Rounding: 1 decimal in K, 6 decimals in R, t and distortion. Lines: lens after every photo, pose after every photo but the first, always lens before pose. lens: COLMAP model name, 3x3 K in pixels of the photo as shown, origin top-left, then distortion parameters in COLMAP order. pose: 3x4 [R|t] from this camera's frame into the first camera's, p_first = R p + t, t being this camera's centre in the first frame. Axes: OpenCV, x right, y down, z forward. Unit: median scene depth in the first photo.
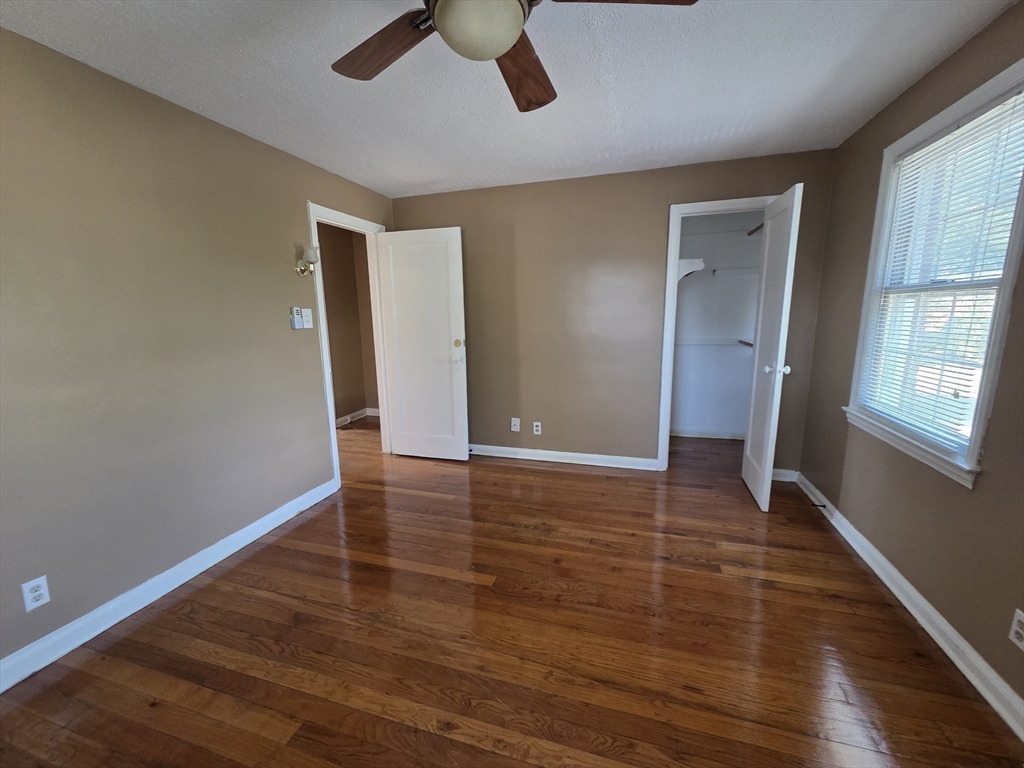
lens RADIAL K [[417.0, 0, 507.1], [0, 417.0, 384.8], [0, 0, 1]] dist [0.006629, -0.000140]
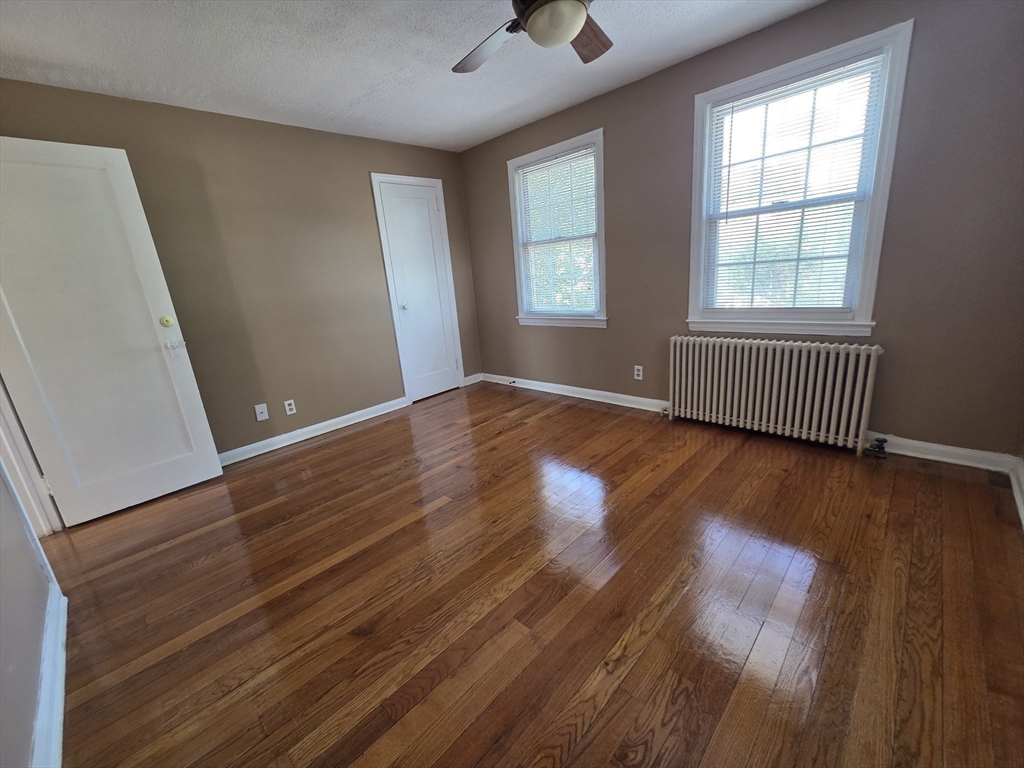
lens RADIAL K [[417.0, 0, 507.1], [0, 417.0, 384.8], [0, 0, 1]] dist [0.006629, -0.000140]
pose [[0.459086, -0.257615, 0.850221, -0.706606], [0.233311, 0.958402, 0.164415, 0.030486], [-0.857209, 0.122885, 0.500093, 0.232313]]
